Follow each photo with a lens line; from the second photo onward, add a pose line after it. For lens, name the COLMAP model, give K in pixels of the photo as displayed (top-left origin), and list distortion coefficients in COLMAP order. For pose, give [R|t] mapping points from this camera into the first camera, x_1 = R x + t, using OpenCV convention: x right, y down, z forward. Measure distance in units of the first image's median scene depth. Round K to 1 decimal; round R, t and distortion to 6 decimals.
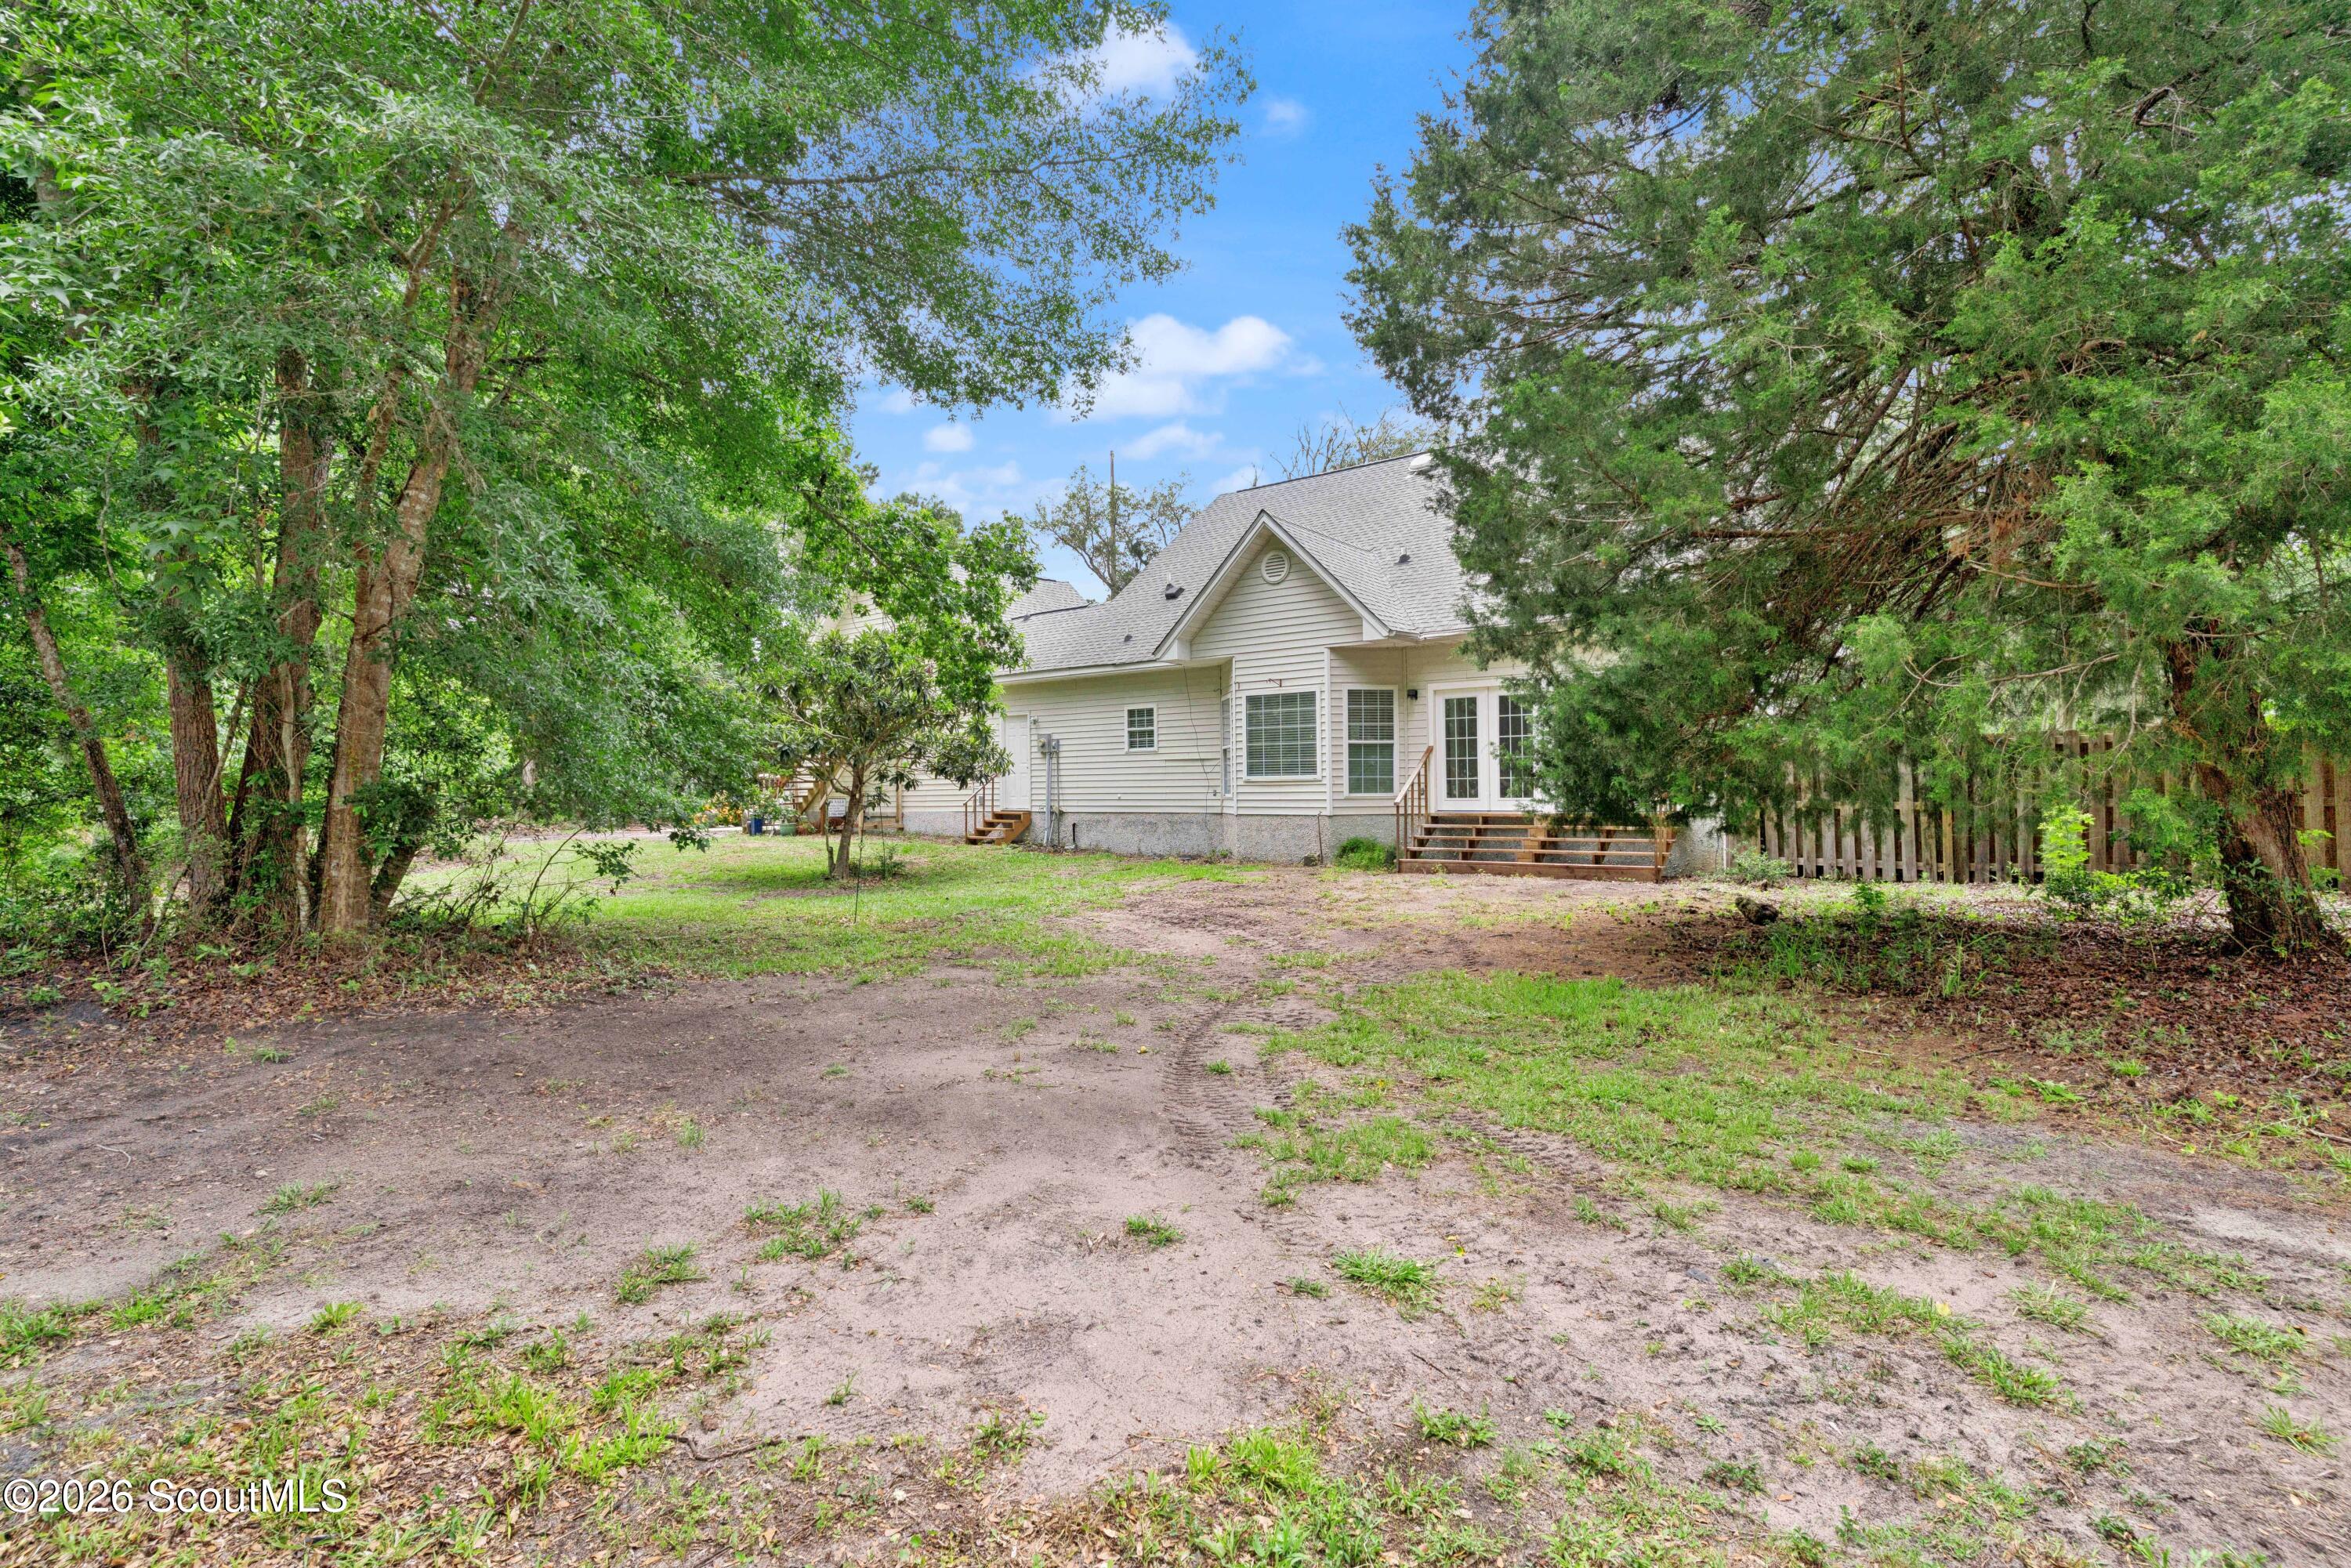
lens RADIAL K [[1129.4, 0, 1173.8], [0, 1129.4, 780.7], [0, 0, 1]] dist [0.001302, 0.001083]
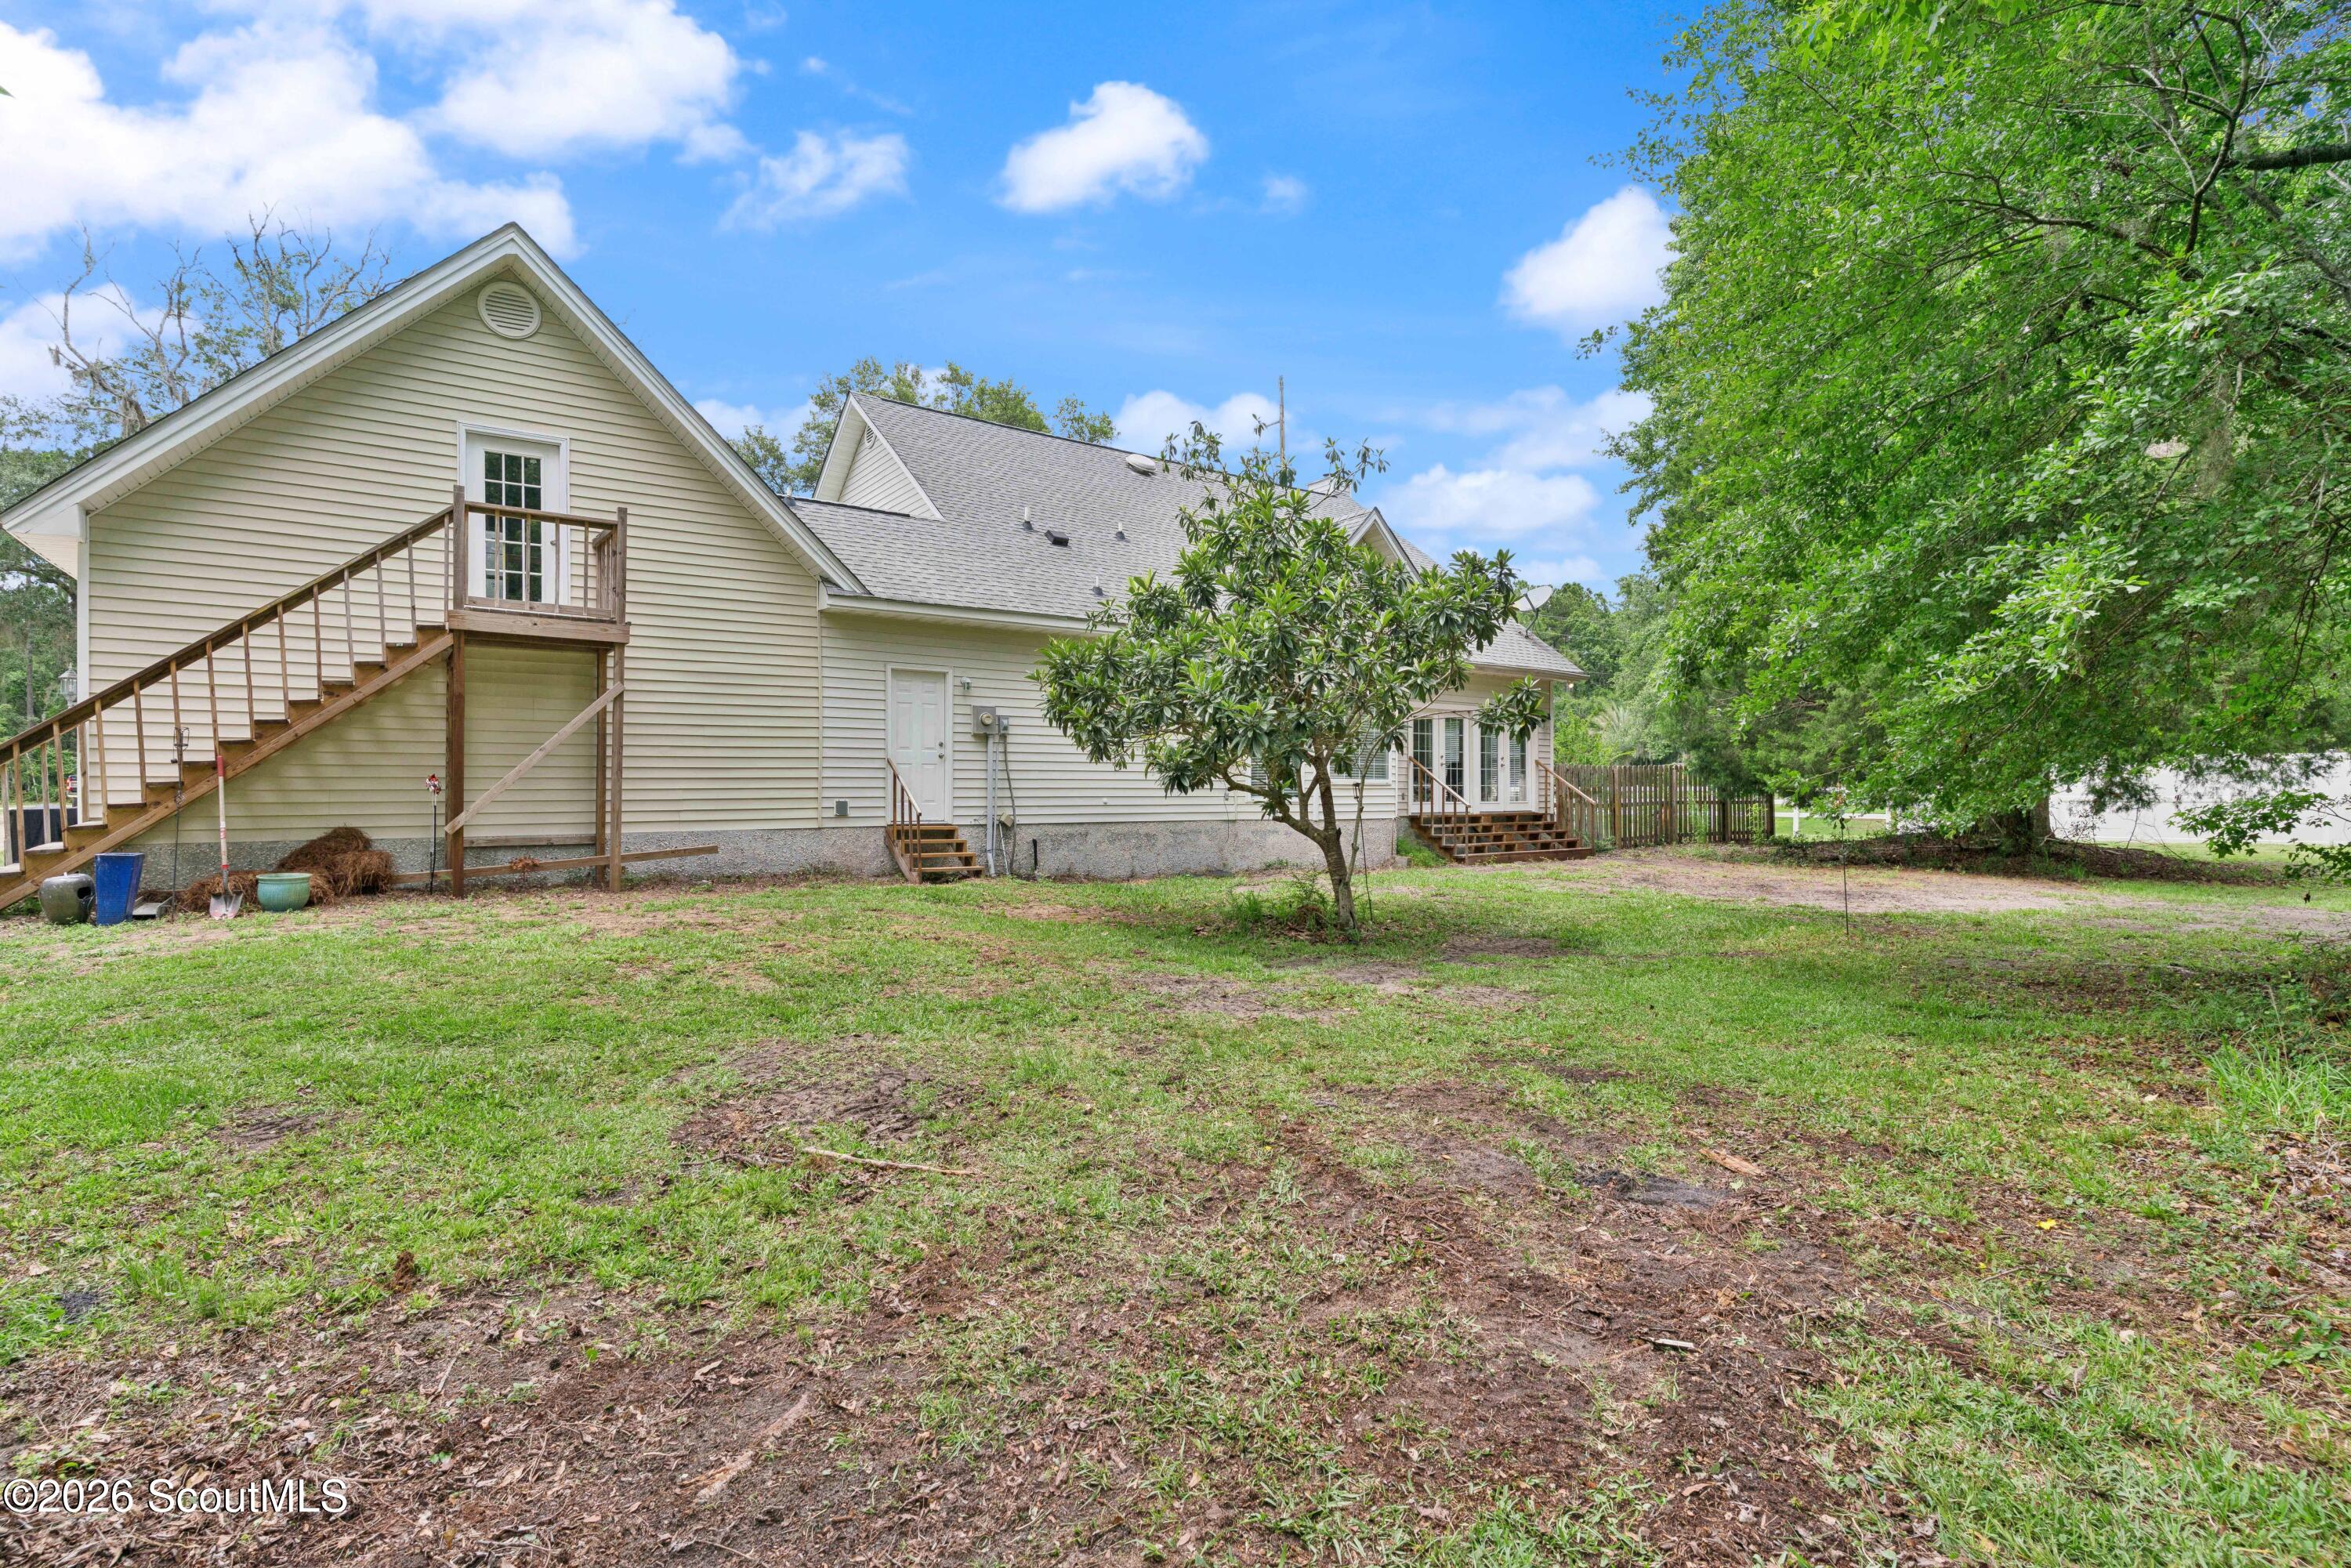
lens RADIAL K [[1129.4, 0, 1175.3], [0, 1129.4, 781.1], [0, 0, 1]] dist [0.001302, 0.001083]
pose [[0.286144, 0.016364, 0.958047, -0.905698], [-0.012739, 0.999831, -0.013273, 0.012335], [-0.958102, -0.008407, 0.286304, 0.888186]]
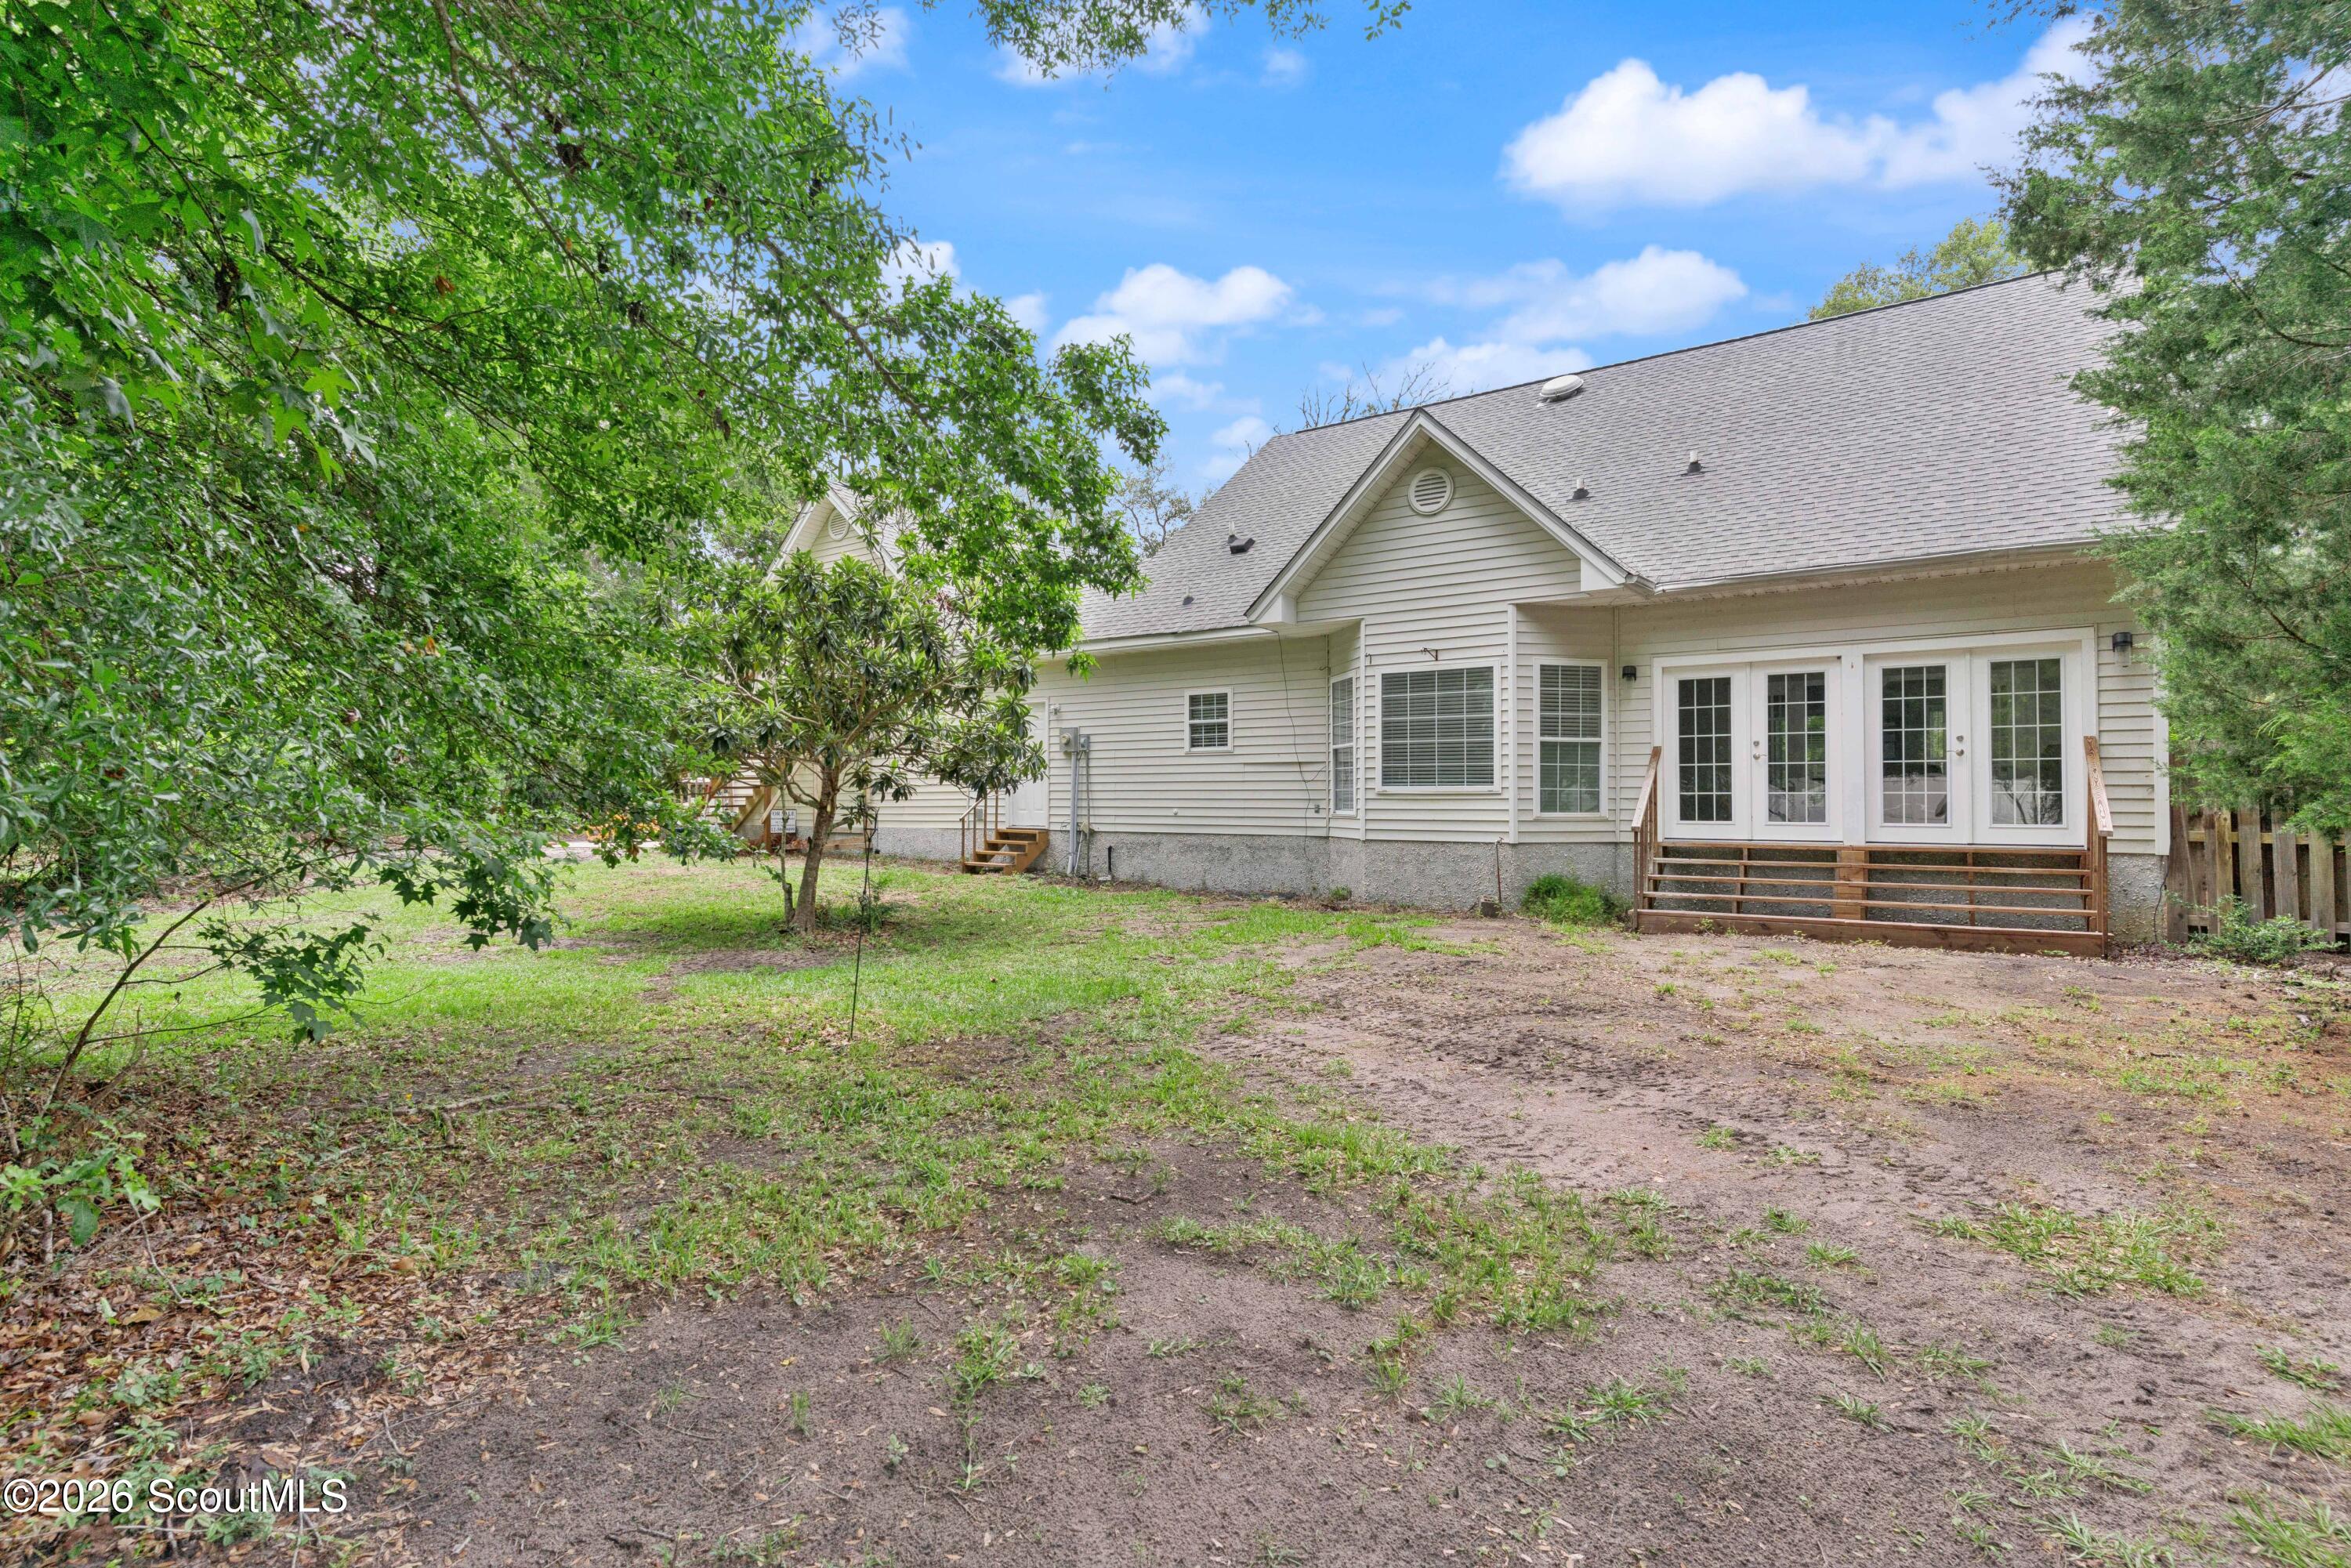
lens RADIAL K [[1129.4, 0, 1177.9], [0, 1129.4, 797.5], [0, 0, 1]] dist [0.001302, 0.001083]
pose [[0.998087, 0.011772, 0.060691, -0.111196], [-0.012088, 0.999915, 0.004834, 0.001223], [-0.060629, -0.005559, 0.998145, 0.307833]]
